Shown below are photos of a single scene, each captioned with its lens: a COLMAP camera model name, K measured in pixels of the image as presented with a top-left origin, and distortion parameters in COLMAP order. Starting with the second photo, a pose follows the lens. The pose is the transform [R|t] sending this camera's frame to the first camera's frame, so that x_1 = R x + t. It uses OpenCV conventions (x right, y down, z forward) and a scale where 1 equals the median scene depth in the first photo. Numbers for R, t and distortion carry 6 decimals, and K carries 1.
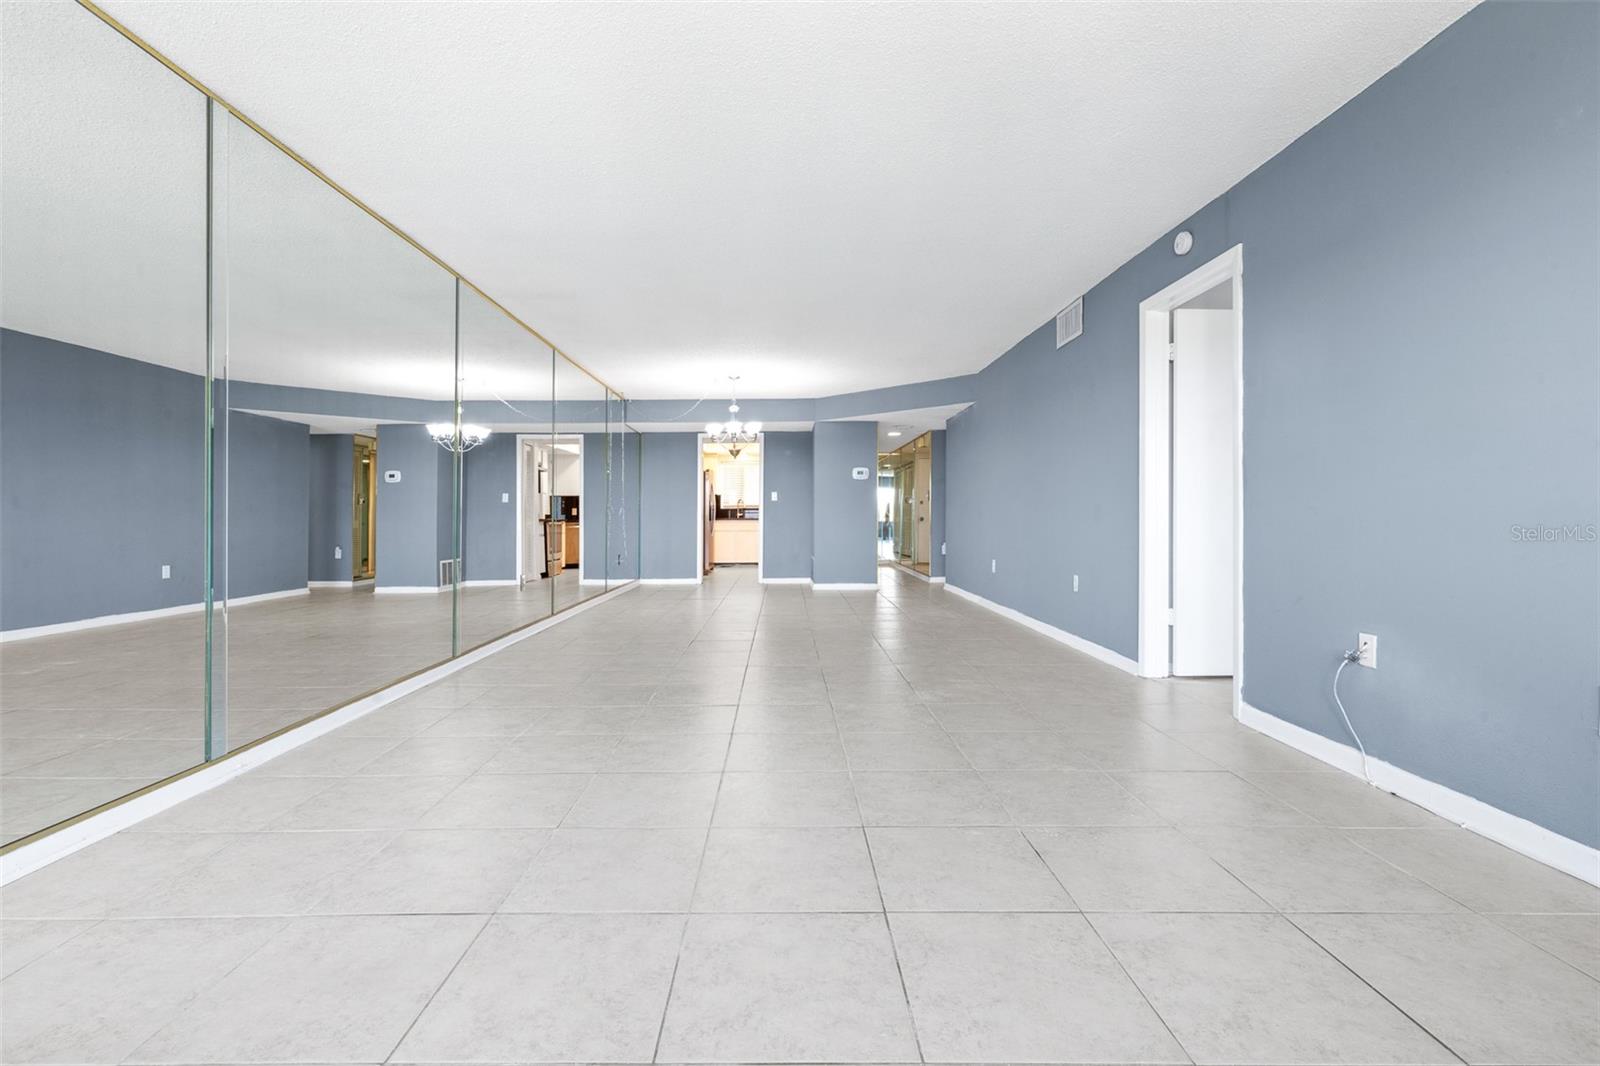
lens RADIAL K [[711.7, 0, 777.7], [0, 711.7, 505.0], [0, 0, 1]] dist [0.001692, 0.000112]
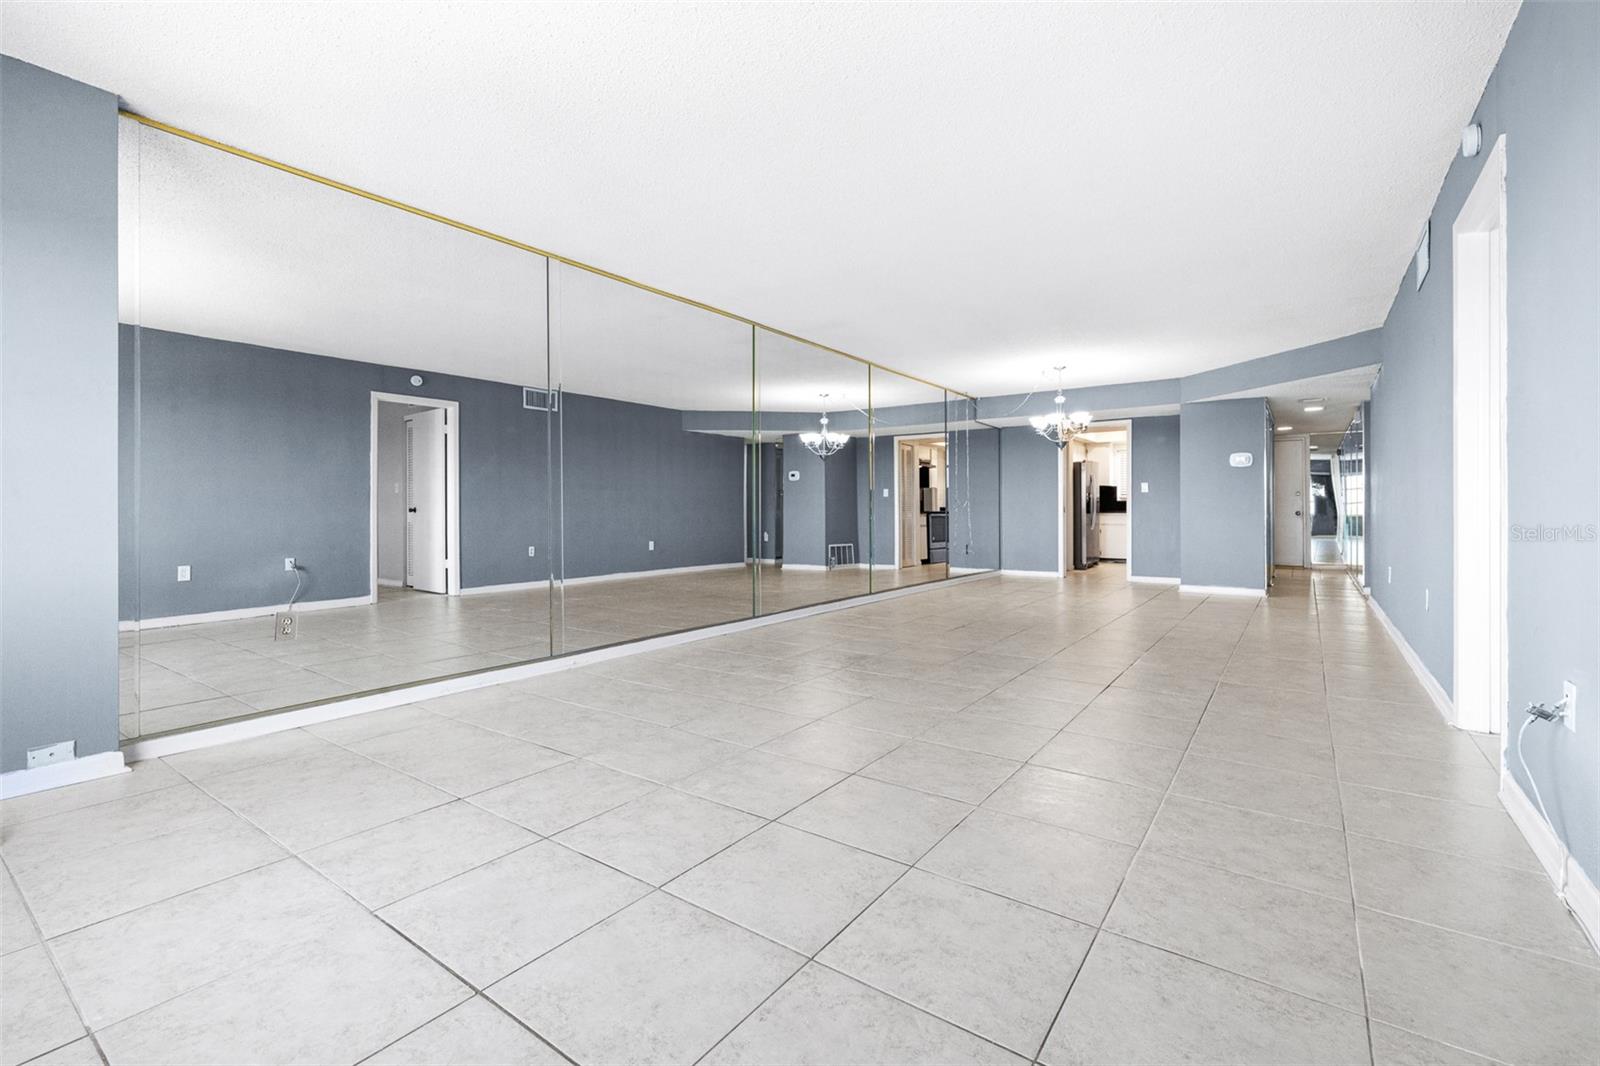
lens RADIAL K [[700.0, 0, 792.6], [0, 700.0, 497.1], [0, 0, 1]] dist [0.000658, -0.000087]
pose [[0.814028, -0.006115, -0.580793, 0.175534], [0.006127, 0.999979, -0.001941, -0.001039], [0.580793, -0.001978, 0.814049, 0.000113]]
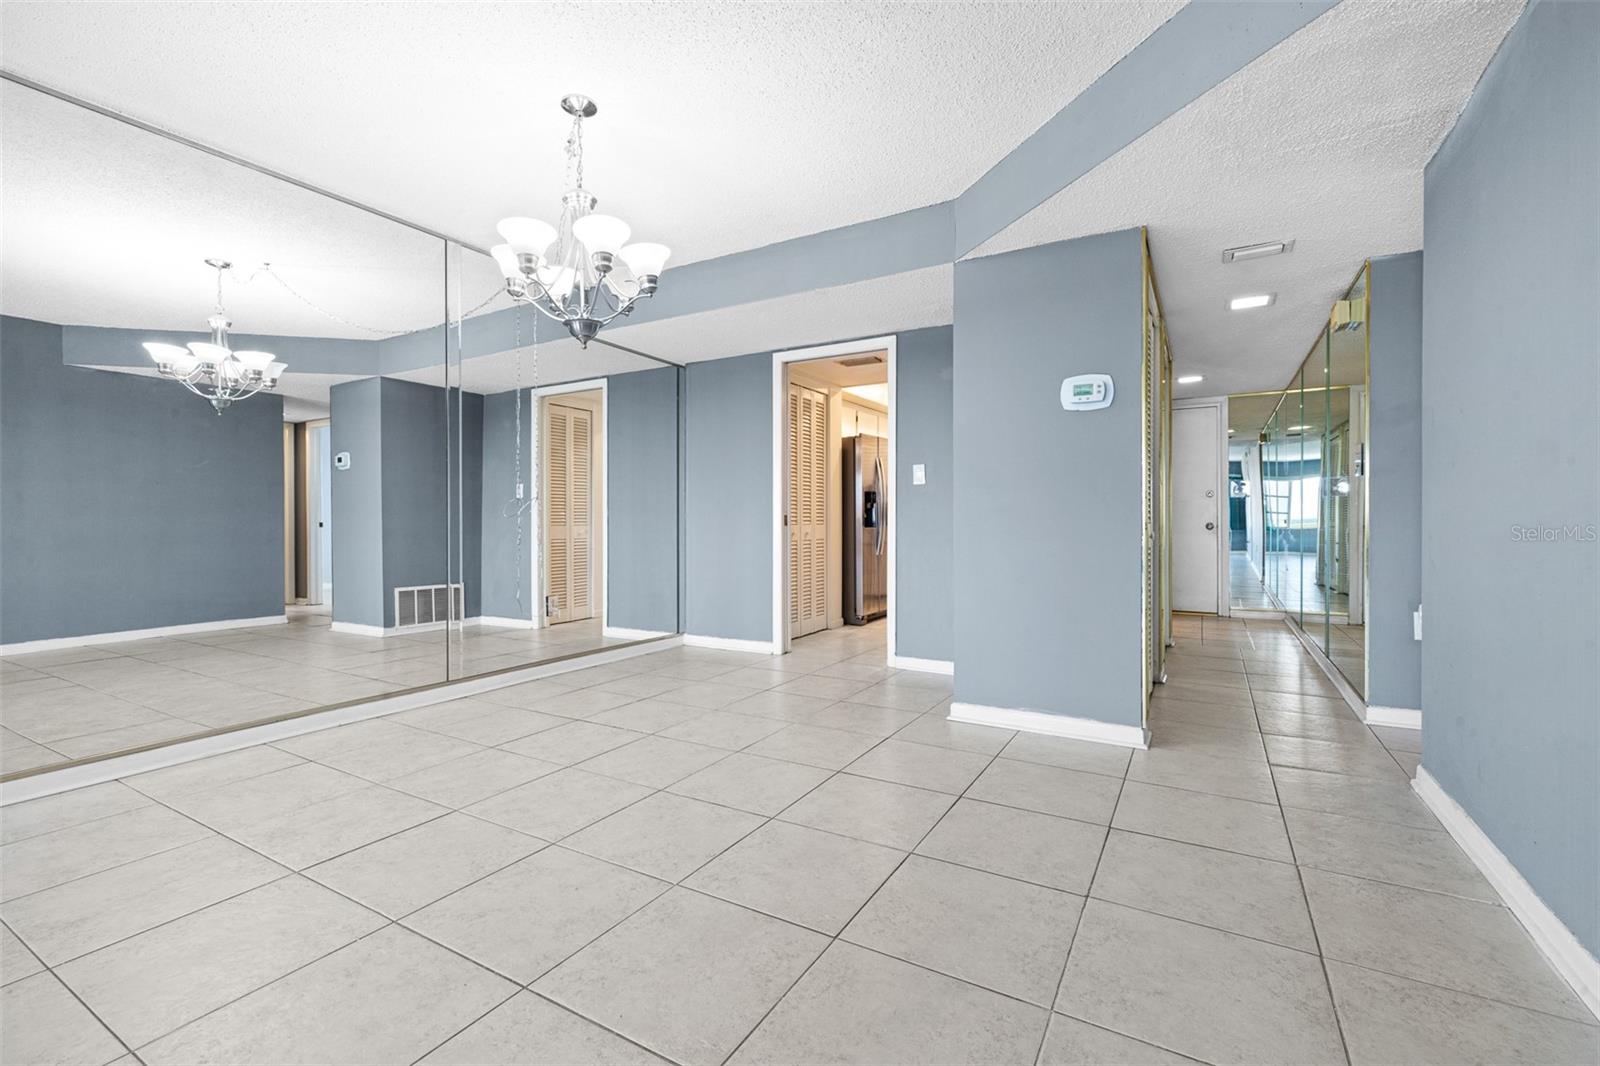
lens RADIAL K [[697.1, 0, 799.3], [0, 697.1, 519.9], [0, 0, 1]] dist [0.001143, -0.000084]
pose [[0.869320, 0.001359, -0.494249, 0.170759], [0.006391, 0.999882, 0.013991, 0.011016], [0.494209, -0.015321, 0.869208, 0.681350]]
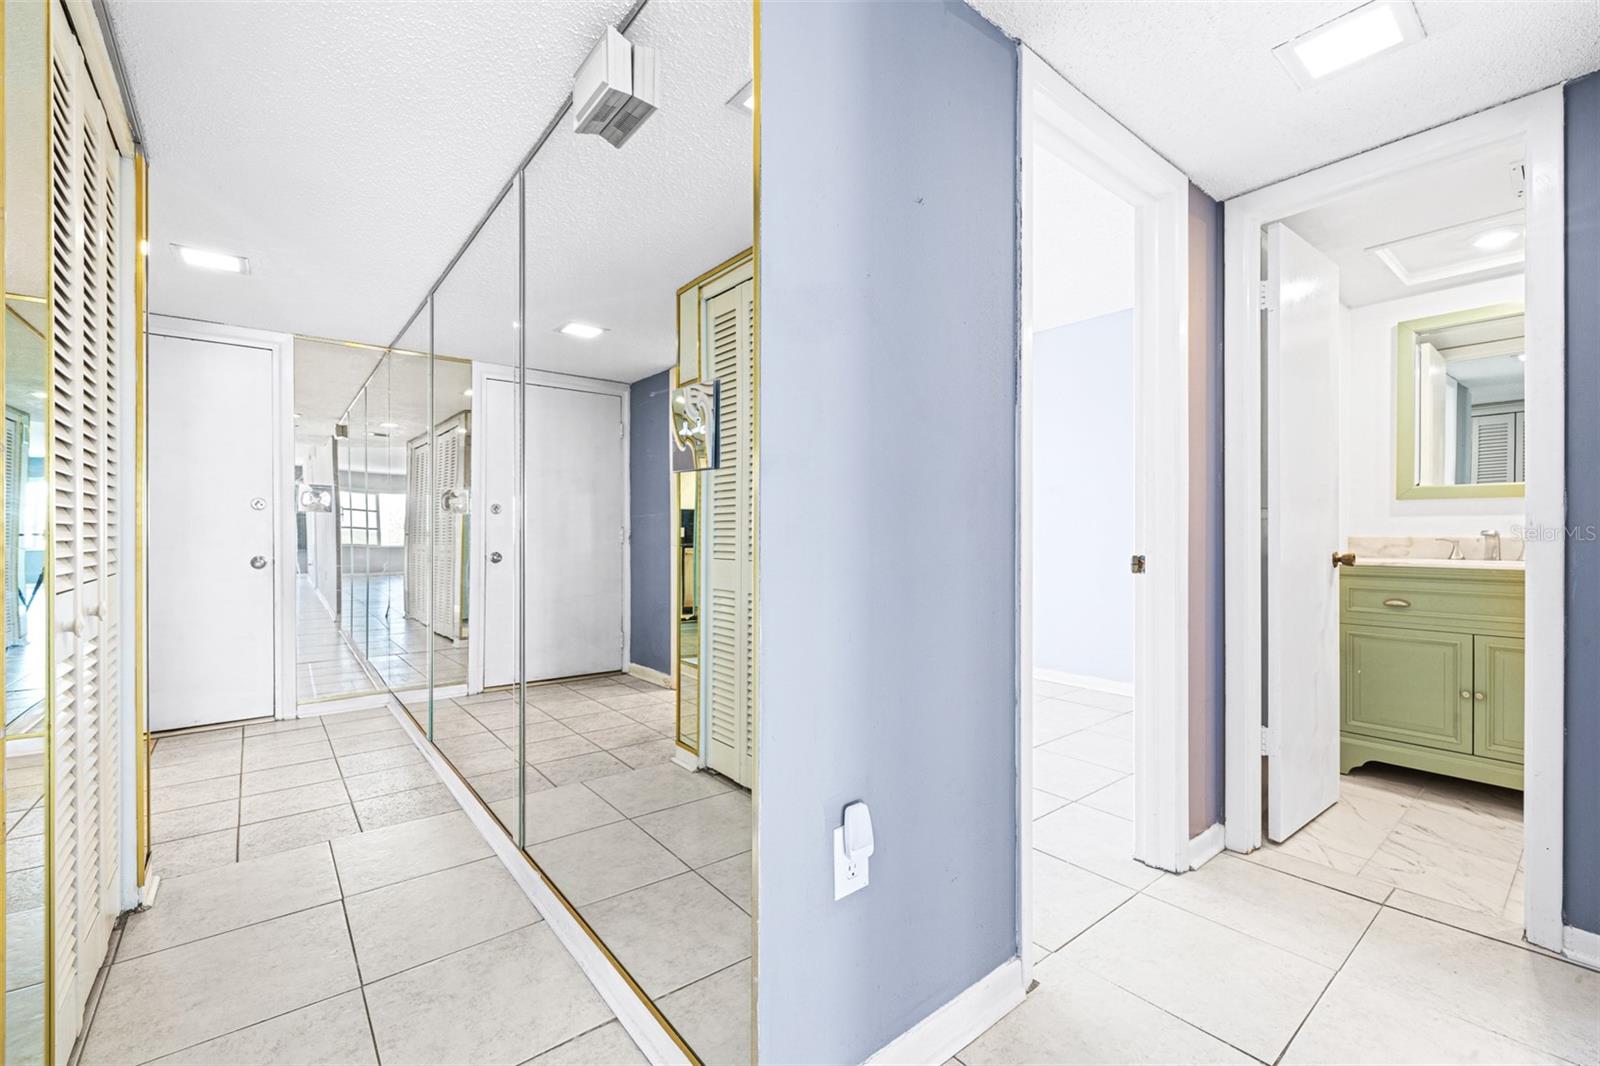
lens RADIAL K [[668.4, 0, 800.0], [0, 668.4, 533.0], [0, 0, 1]] dist [0.025740, 0.000095]
pose [[0.771798, -0.003054, 0.635860, 0.176044], [-0.008121, 0.999860, 0.014659, 0.006124], [-0.635816, -0.016478, 0.771665, 1.059017]]
